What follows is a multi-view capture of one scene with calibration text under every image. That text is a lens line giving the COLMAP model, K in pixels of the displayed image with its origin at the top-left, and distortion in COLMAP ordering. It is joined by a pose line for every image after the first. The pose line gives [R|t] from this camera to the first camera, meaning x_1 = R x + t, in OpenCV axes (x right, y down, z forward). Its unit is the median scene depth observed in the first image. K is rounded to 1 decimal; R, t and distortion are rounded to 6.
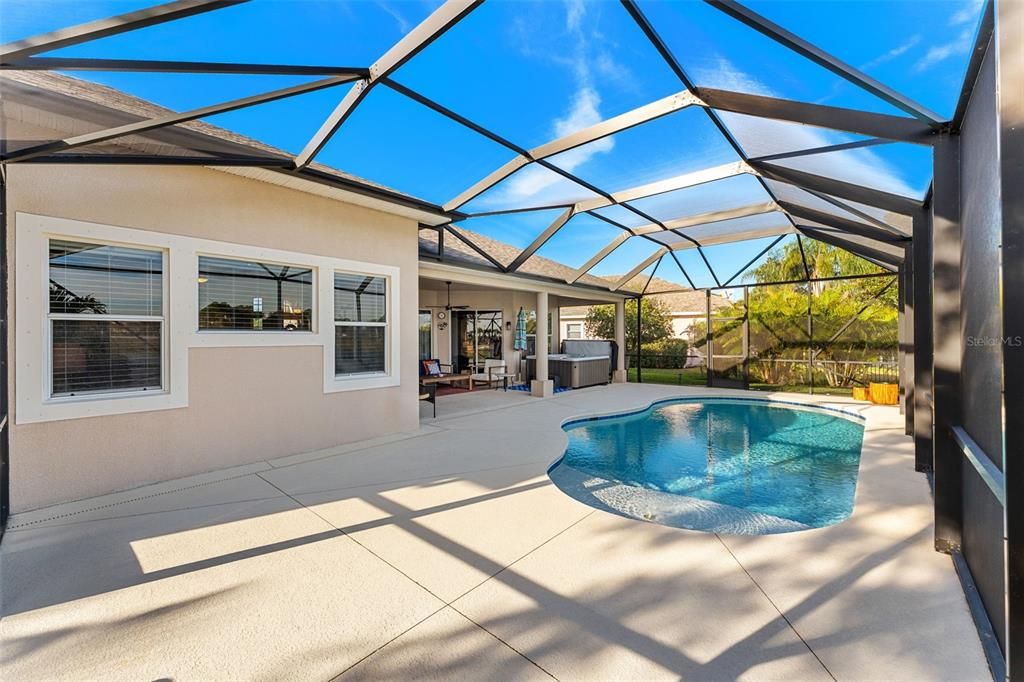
lens RADIAL K [[413.3, 0, 508.5], [0, 413.3, 336.8], [0, 0, 1]] dist [0.000045, 0.000019]
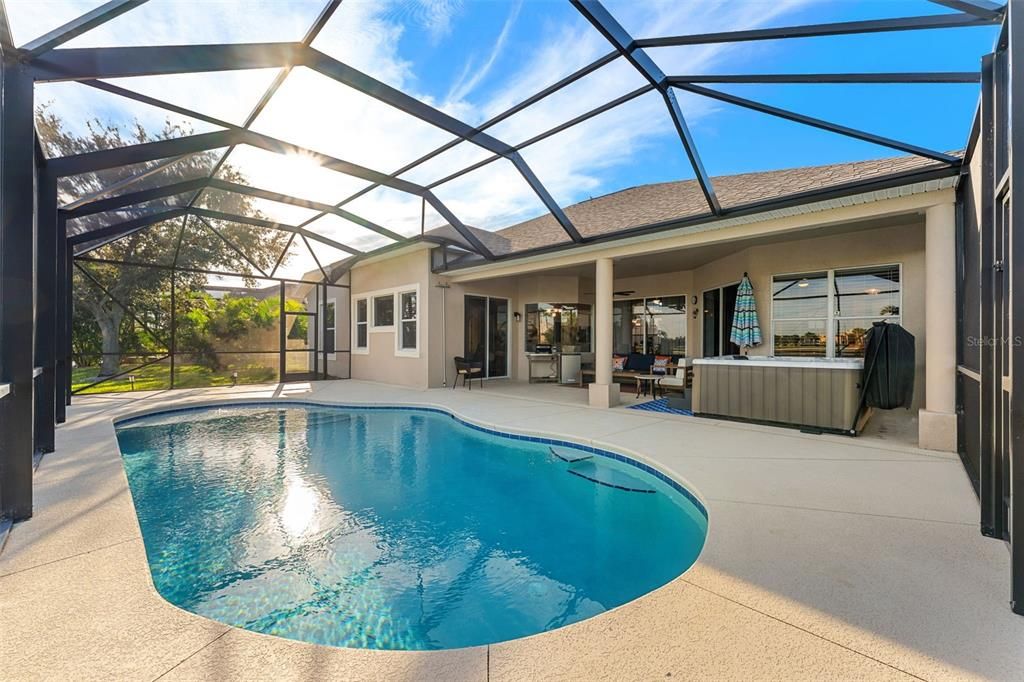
lens RADIAL K [[413.3, 0, 508.5], [0, 413.3, 336.8], [0, 0, 1]] dist [0.000045, 0.000019]
pose [[-0.047879, 0.000143, -0.998853, 0.711124], [0.002538, 0.999997, 0.000021, 0.021575], [0.998850, -0.002534, -0.047879, 0.778904]]
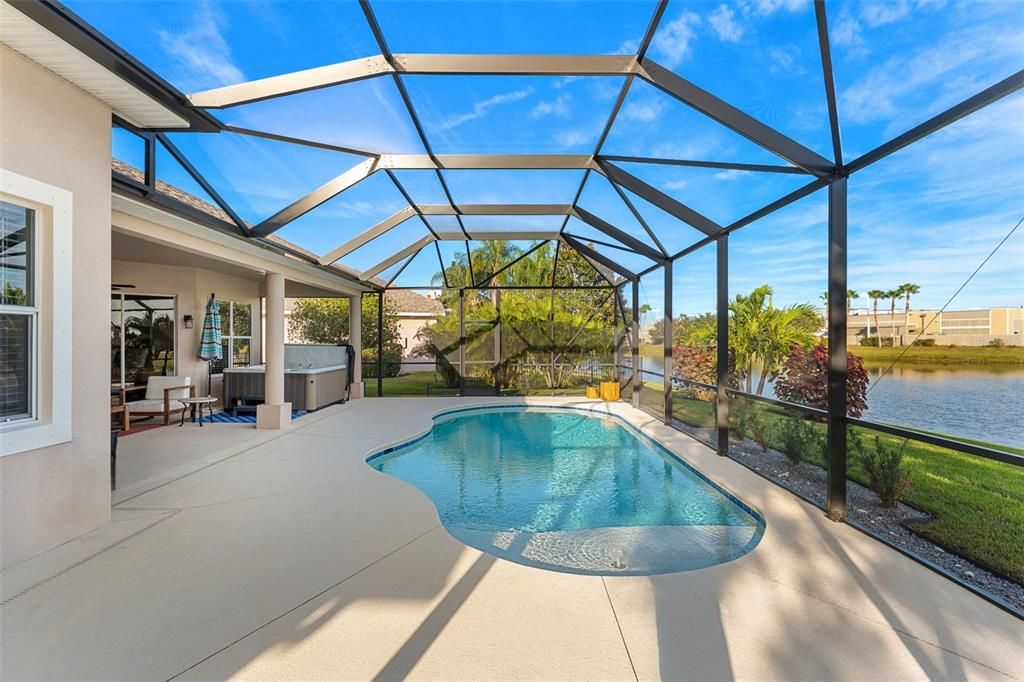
lens RADIAL K [[482.6, 0, 512.0], [0, 482.6, 341.0], [0, 0, 1]] dist [-0.000511, -0.000135]
pose [[0.748449, 0.004843, 0.663174, -0.135437], [-0.006254, 0.999980, -0.000244, -0.000154], [-0.663162, -0.003964, 0.748465, 0.133542]]
